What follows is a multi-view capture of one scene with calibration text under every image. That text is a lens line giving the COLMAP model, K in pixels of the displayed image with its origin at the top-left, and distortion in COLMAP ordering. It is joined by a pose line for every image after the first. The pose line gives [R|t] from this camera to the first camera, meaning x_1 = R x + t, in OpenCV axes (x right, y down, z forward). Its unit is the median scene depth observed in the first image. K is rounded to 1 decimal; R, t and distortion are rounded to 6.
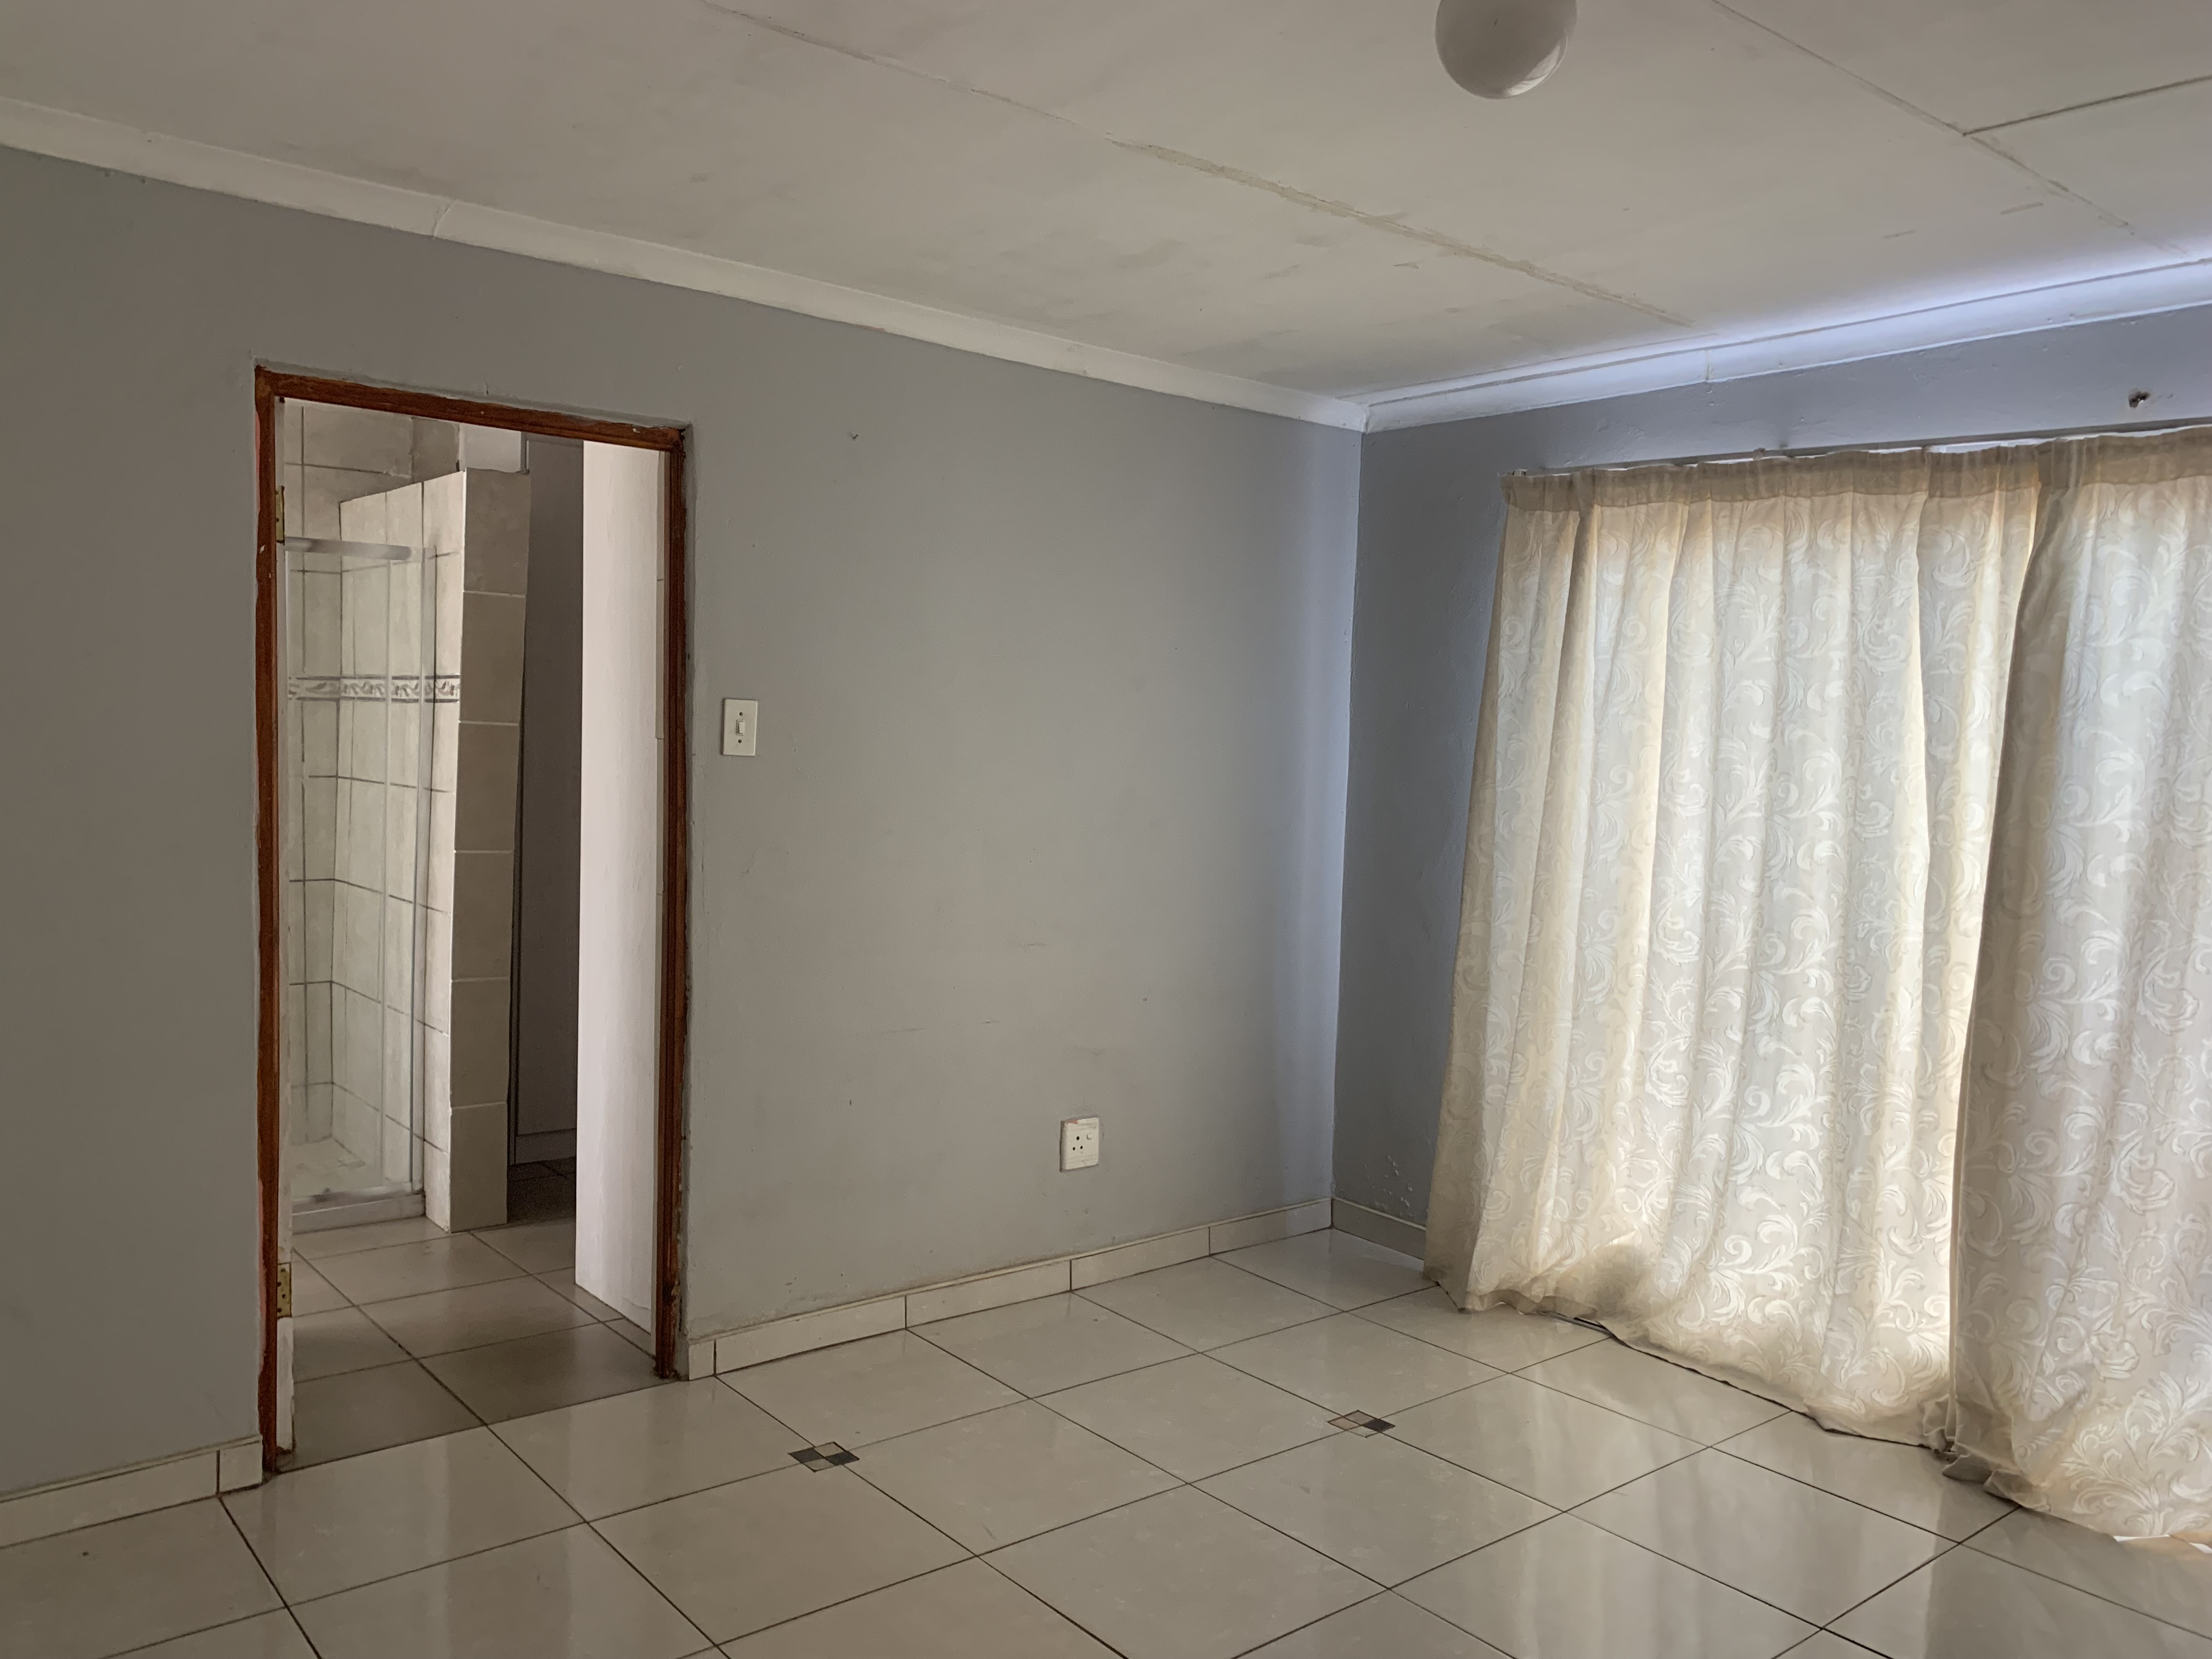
lens RADIAL K [[1700.0, 0, 1065.7], [0, 1700.0, 831.2], [0, 0, 1]] dist [0.039134, -0.047528]
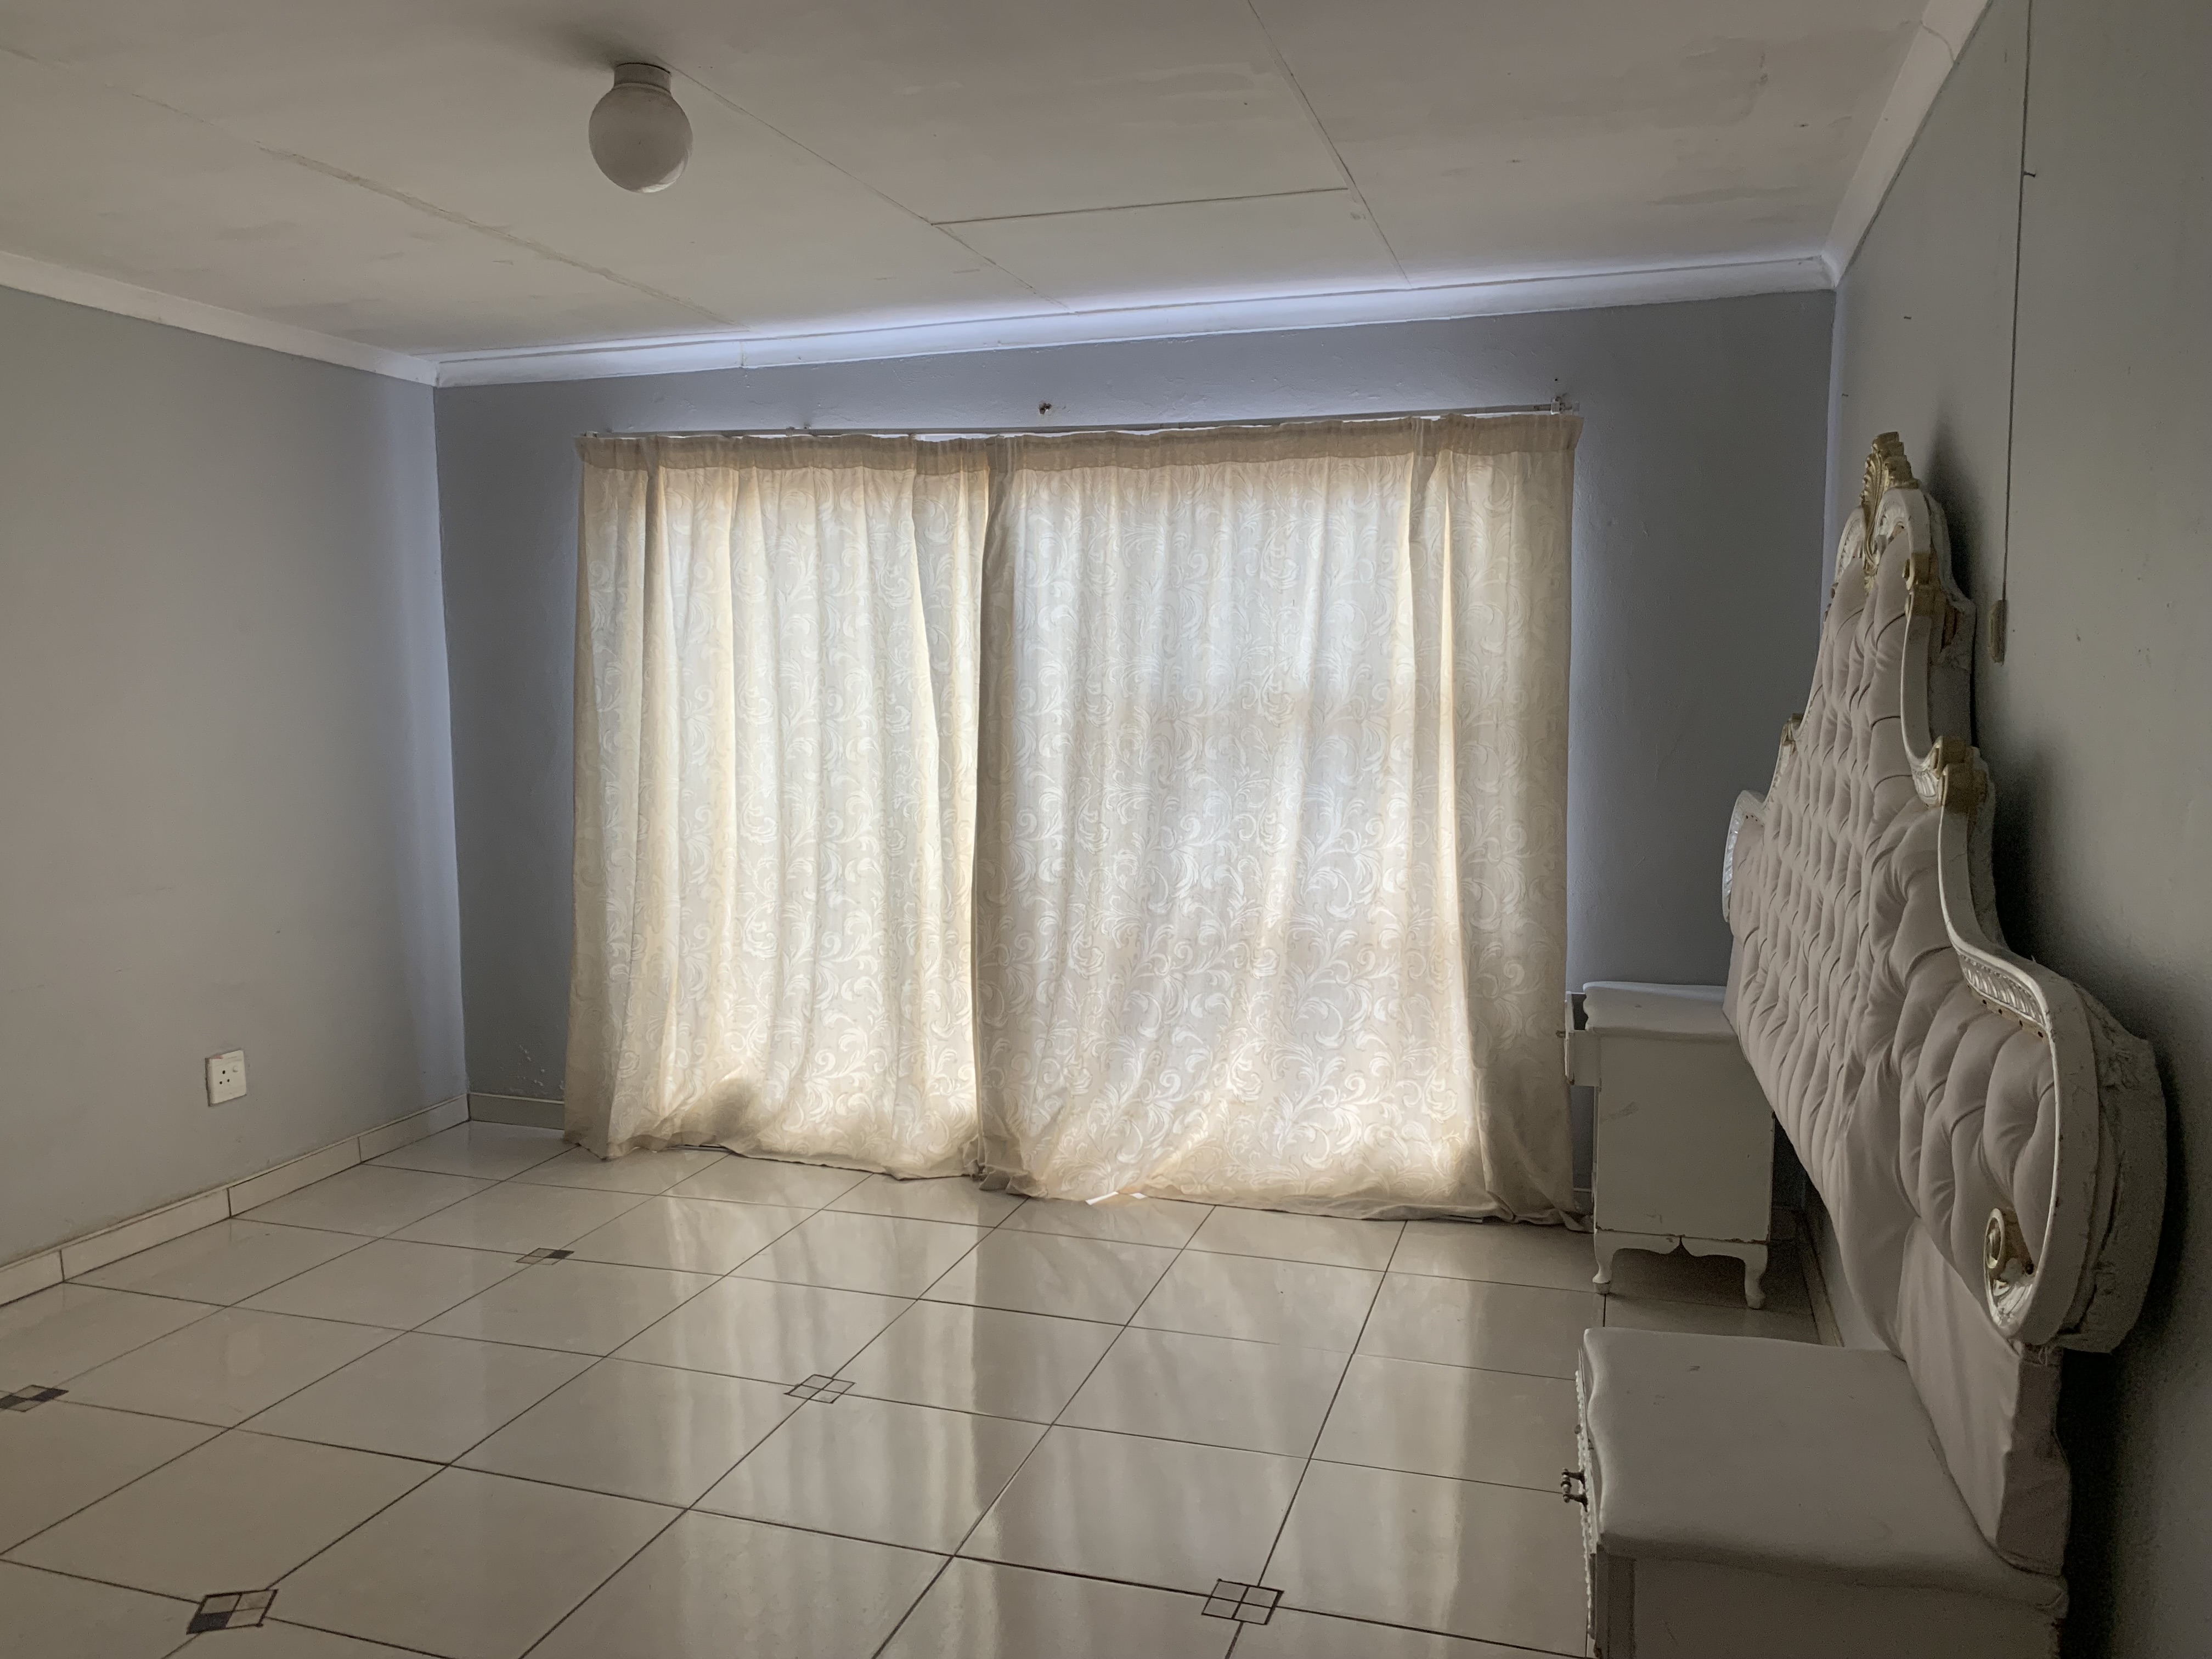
lens RADIAL K [[1700.0, 0, 1107.7], [0, 1700.0, 820.7], [0, 0, 1]] dist [0.039134, -0.047528]
pose [[0.826945, -0.089341, 0.555140, -0.123300], [0.066225, 0.995900, 0.061624, 0.001146], [-0.558369, -0.014196, 0.829471, -0.172225]]
